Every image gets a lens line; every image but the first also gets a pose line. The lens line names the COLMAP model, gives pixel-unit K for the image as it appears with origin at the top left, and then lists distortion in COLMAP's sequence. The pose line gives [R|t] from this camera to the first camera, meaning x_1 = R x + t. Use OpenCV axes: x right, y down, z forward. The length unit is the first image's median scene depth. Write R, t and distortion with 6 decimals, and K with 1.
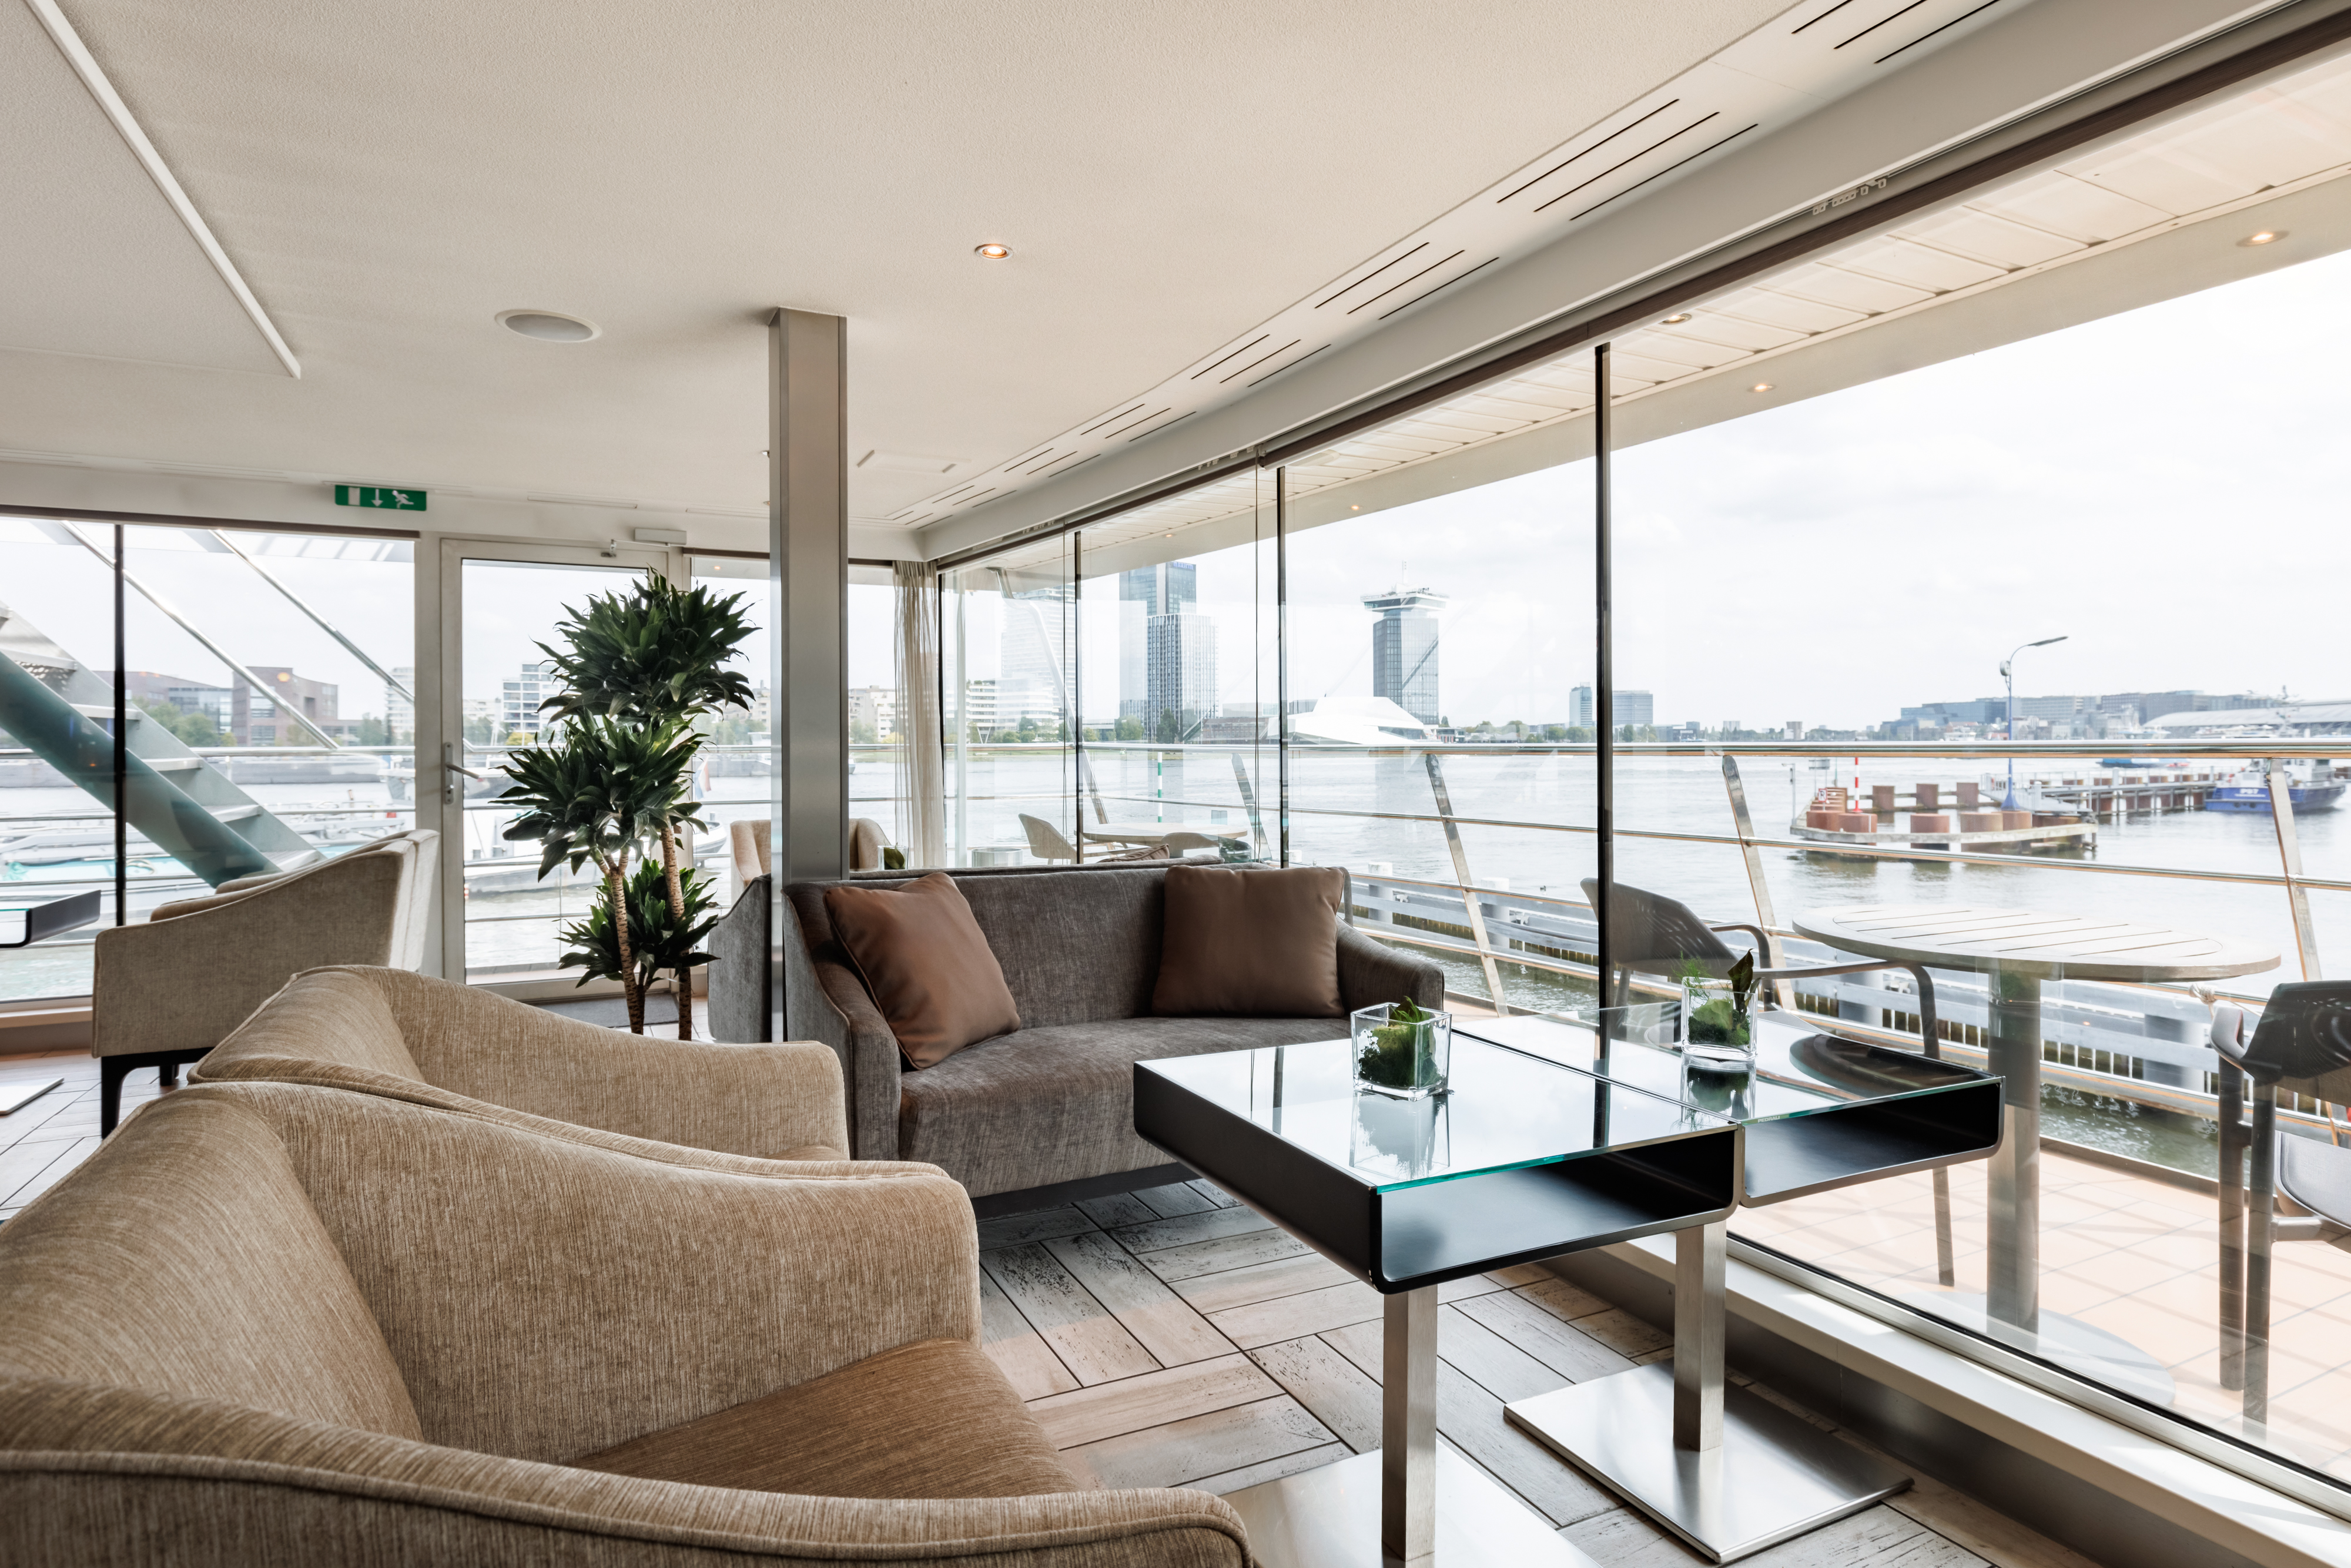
lens RADIAL K [[1203.6, 0, 1110.9], [0, 1203.6, 753.0], [0, 0, 1]] dist [0.000086, -0.000084]
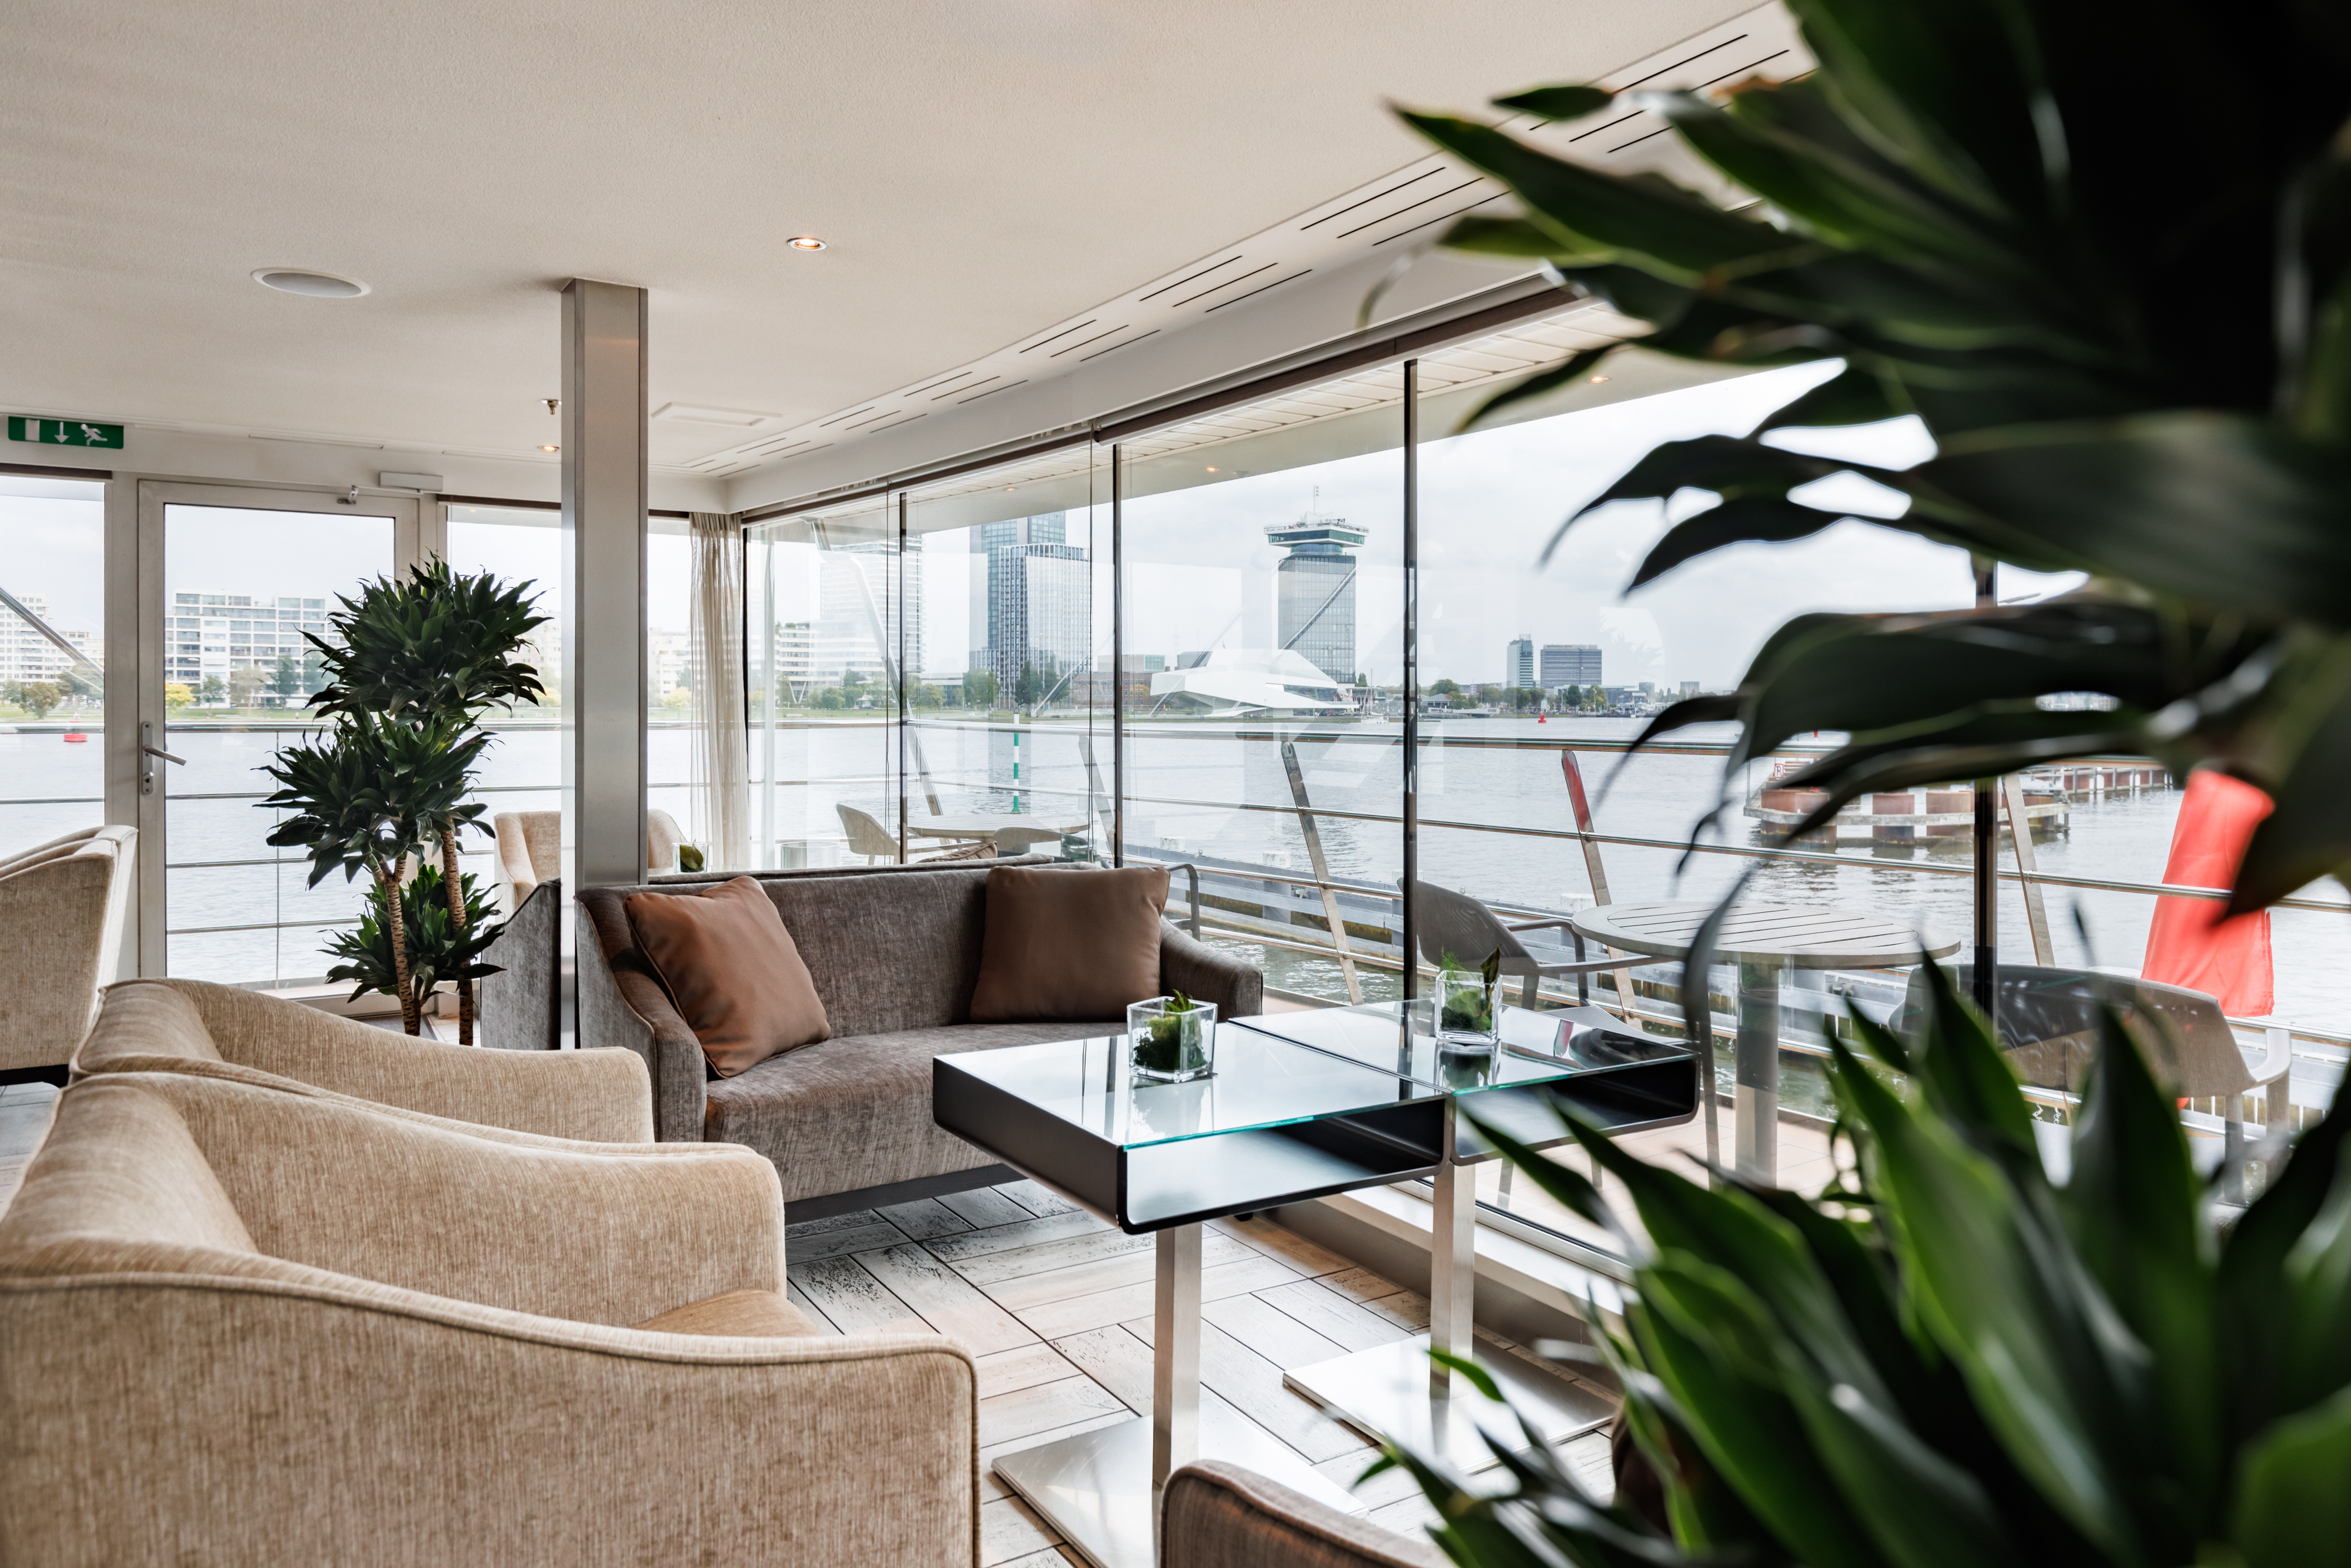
lens RADIAL K [[1472.1, 0, 1133.5], [0, 1472.1, 720.3], [0, 0, 1]] dist [0.002975, 0.002469]
pose [[0.992851, 0.005821, 0.119217, 0.025428], [-0.006032, 0.999981, 0.001407, -0.030896], [-0.119207, -0.002116, 0.992867, -0.216606]]
